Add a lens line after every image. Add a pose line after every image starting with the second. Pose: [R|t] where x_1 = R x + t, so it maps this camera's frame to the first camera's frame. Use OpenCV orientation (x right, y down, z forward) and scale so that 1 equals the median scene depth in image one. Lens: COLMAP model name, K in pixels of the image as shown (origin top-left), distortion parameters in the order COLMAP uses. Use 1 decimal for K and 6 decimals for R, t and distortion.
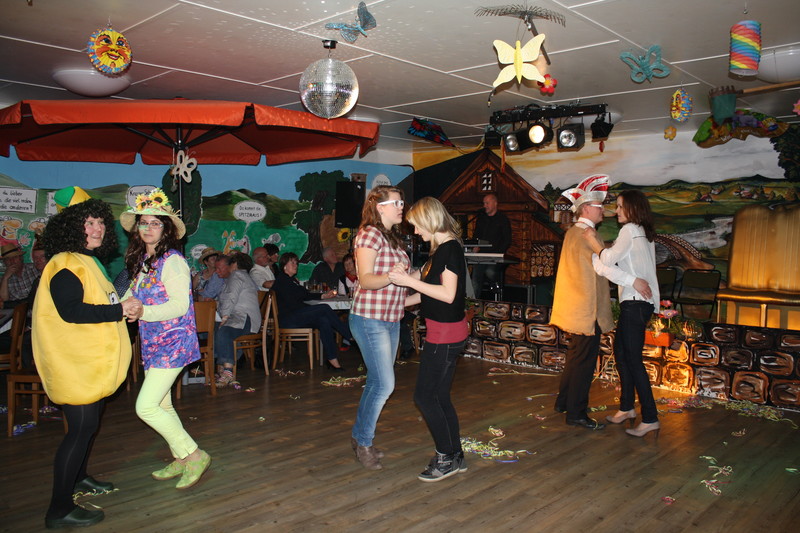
lens RADIAL K [[675.1, 0, 400.0], [0, 675.1, 266.5], [0, 0, 1]] dist [-0.170165, 0.153450]
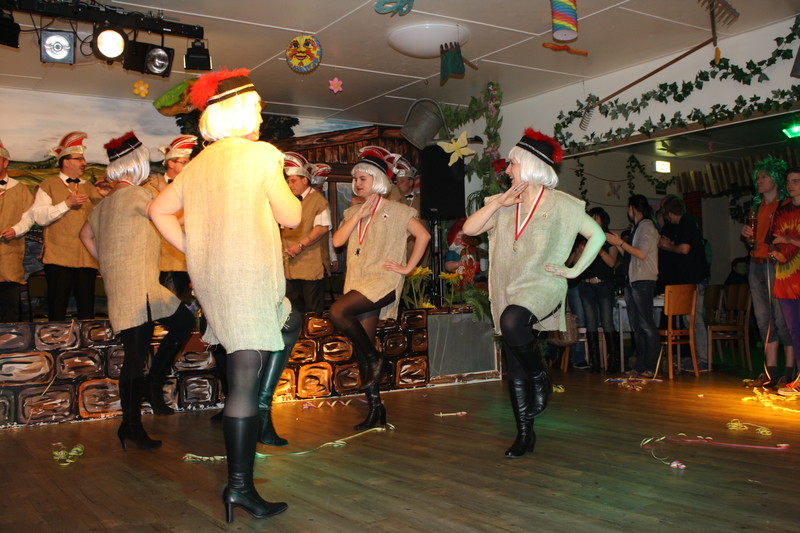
lens RADIAL K [[829.7, 0, 400.0], [0, 829.7, 266.5], [0, 0, 1]] dist [-0.095663, 0.134350]
pose [[0.233877, 0.012874, 0.972181, -0.505058], [0.079833, 0.996282, -0.032398, 0.067942], [-0.968983, 0.085189, 0.231979, 0.552900]]
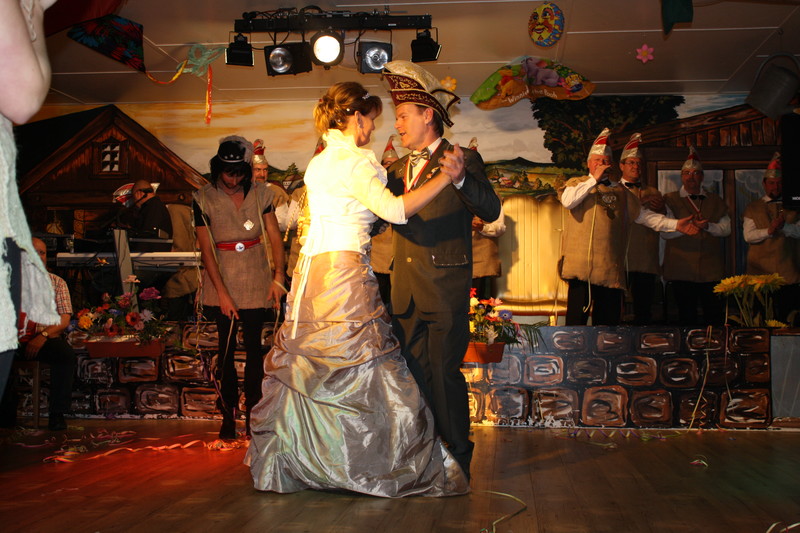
lens RADIAL K [[939.2, 0, 400.0], [0, 939.2, 266.5], [0, 0, 1]] dist [-0.102298, 0.177503]
pose [[0.800348, 0.025187, 0.599006, -0.286605], [0.033109, 0.995736, -0.086106, 0.098948], [-0.598621, 0.088747, 0.796101, 0.234449]]
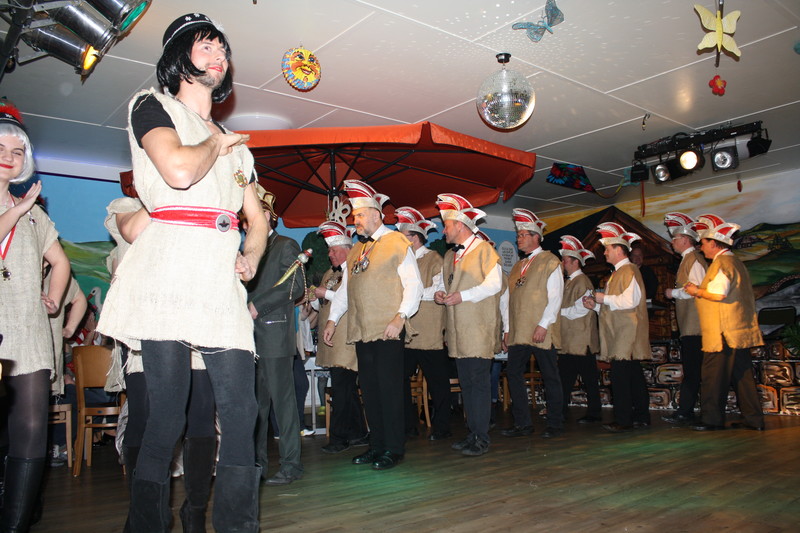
lens RADIAL K [[675.1, 0, 400.0], [0, 675.1, 266.5], [0, 0, 1]] dist [-0.170165, 0.153450]
pose [[0.990977, -0.056787, -0.121408, -0.110868], [0.035964, 0.985251, -0.167293, 0.104463], [0.129118, 0.161417, 0.978403, 0.016497]]
